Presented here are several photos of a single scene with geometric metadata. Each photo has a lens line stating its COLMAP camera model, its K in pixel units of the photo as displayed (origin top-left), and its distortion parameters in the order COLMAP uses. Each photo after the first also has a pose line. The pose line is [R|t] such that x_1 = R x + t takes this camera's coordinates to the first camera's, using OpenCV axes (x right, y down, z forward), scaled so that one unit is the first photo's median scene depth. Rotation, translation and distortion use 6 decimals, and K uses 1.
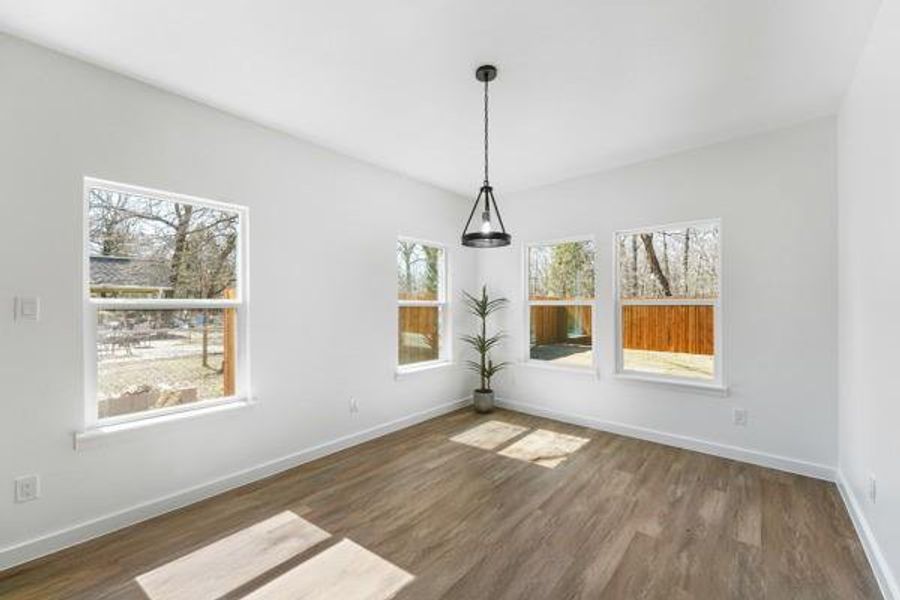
lens RADIAL K [[361.8, 0, 450.0], [0, 361.8, 300.0], [0, 0, 1]] dist [0.011099, -0.000283]
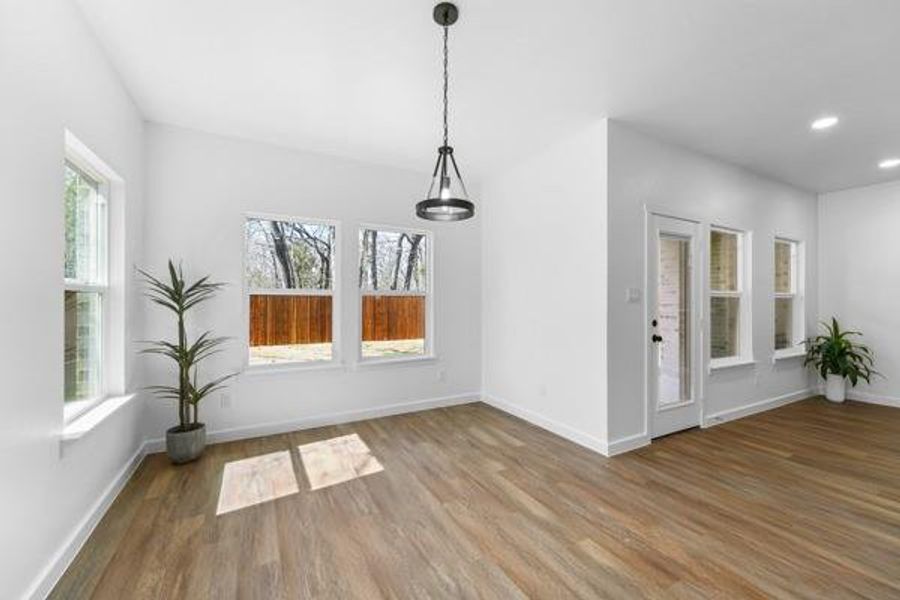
lens RADIAL K [[361.8, 0, 450.0], [0, 361.8, 300.0], [0, 0, 1]] dist [0.011099, -0.000283]
pose [[0.351520, 0.001110, 0.936180, -0.450517], [-0.008250, 0.999964, 0.001912, 0.031537], [-0.936144, -0.008396, 0.351516, 0.465162]]
